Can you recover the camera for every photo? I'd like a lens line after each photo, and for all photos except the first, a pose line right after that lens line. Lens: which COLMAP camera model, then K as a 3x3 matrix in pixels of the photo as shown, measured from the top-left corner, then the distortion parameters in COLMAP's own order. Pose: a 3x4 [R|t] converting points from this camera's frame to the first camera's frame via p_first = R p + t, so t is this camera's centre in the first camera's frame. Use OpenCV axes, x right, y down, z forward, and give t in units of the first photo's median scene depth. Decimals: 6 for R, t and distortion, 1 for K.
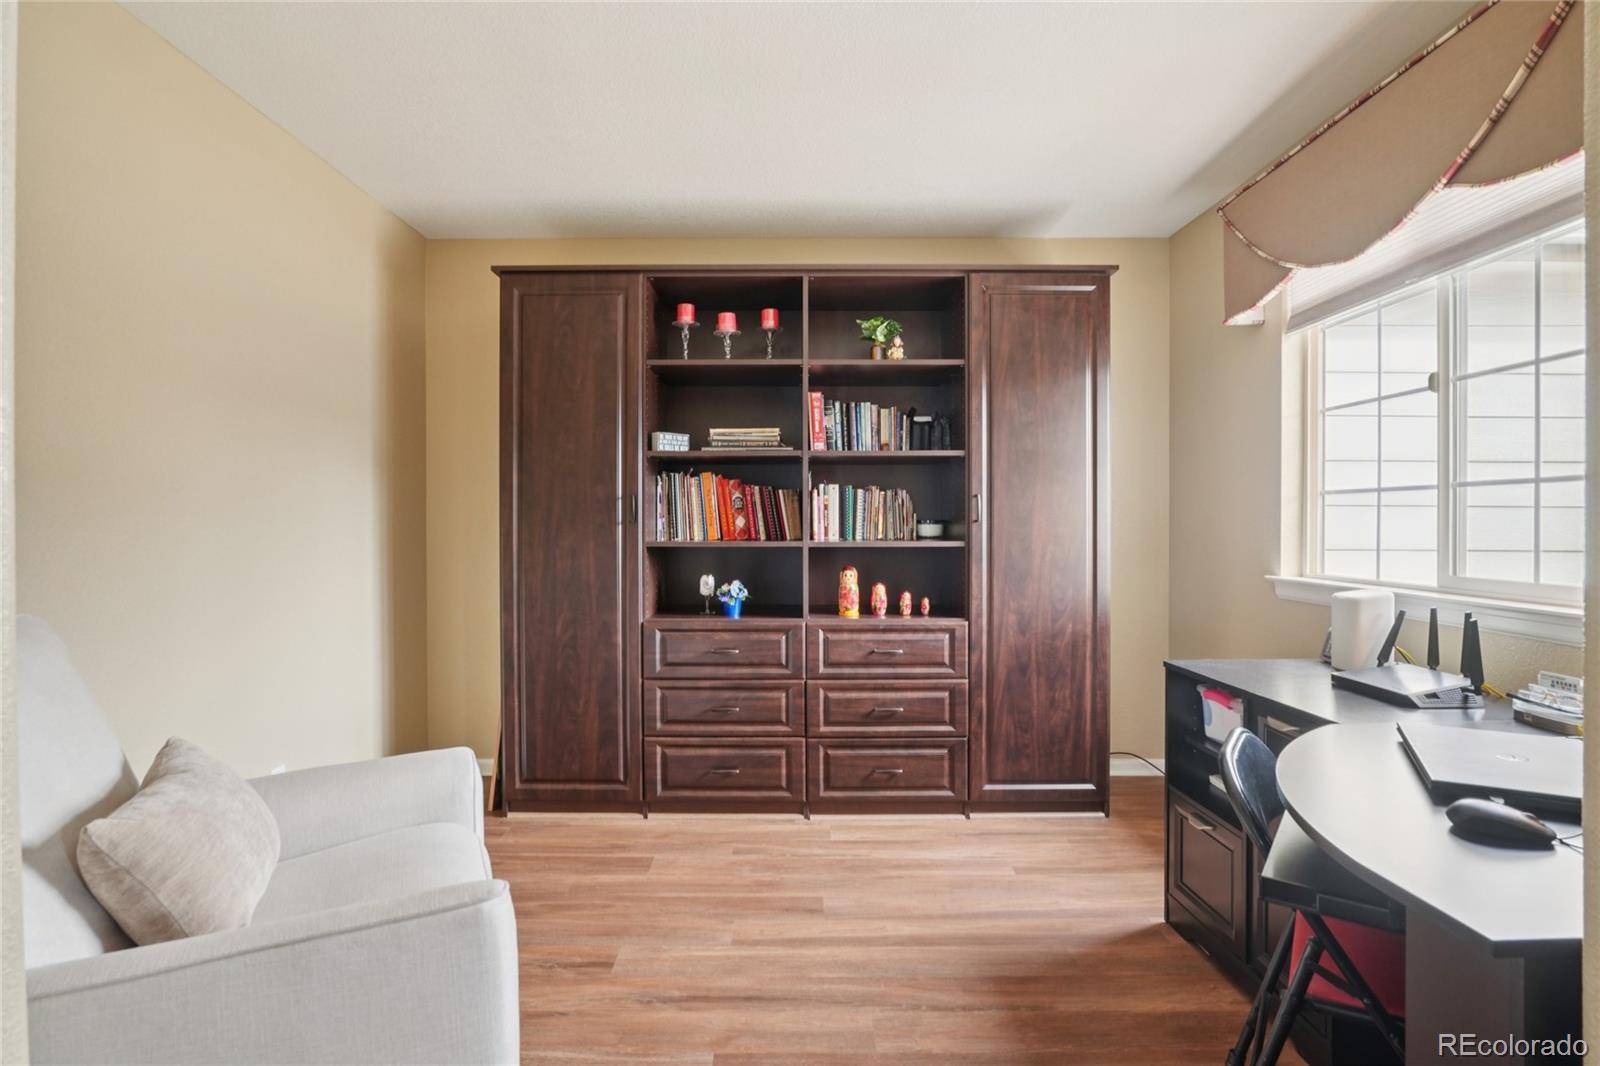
lens RADIAL K [[790.9, 0, 796.8], [0, 790.9, 534.0], [0, 0, 1]] dist [-0.042998, 0.009633]
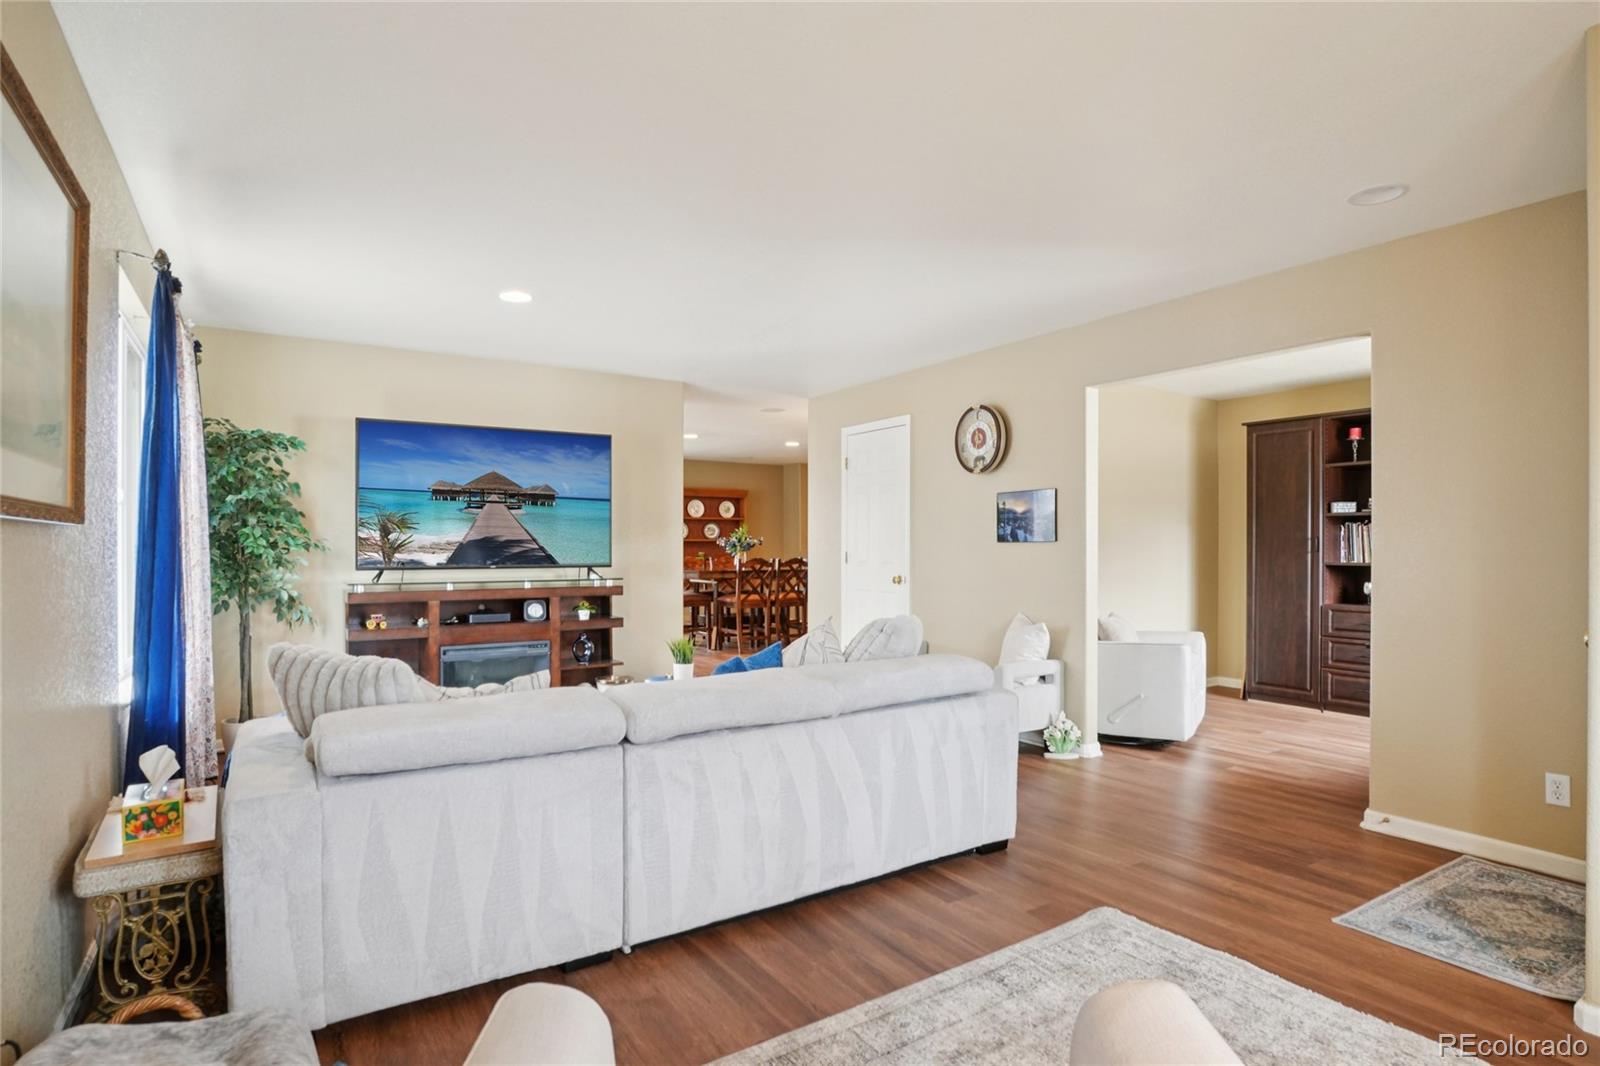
lens RADIAL K [[829.2, 0, 794.4], [0, 829.2, 539.2], [0, 0, 1]] dist [-0.035256, 0.006740]
pose [[0.528198, -0.003361, -0.849114, 0.781793], [-0.018203, 0.999718, -0.015281, 0.007803], [0.848926, 0.023528, 0.527988, -1.071437]]
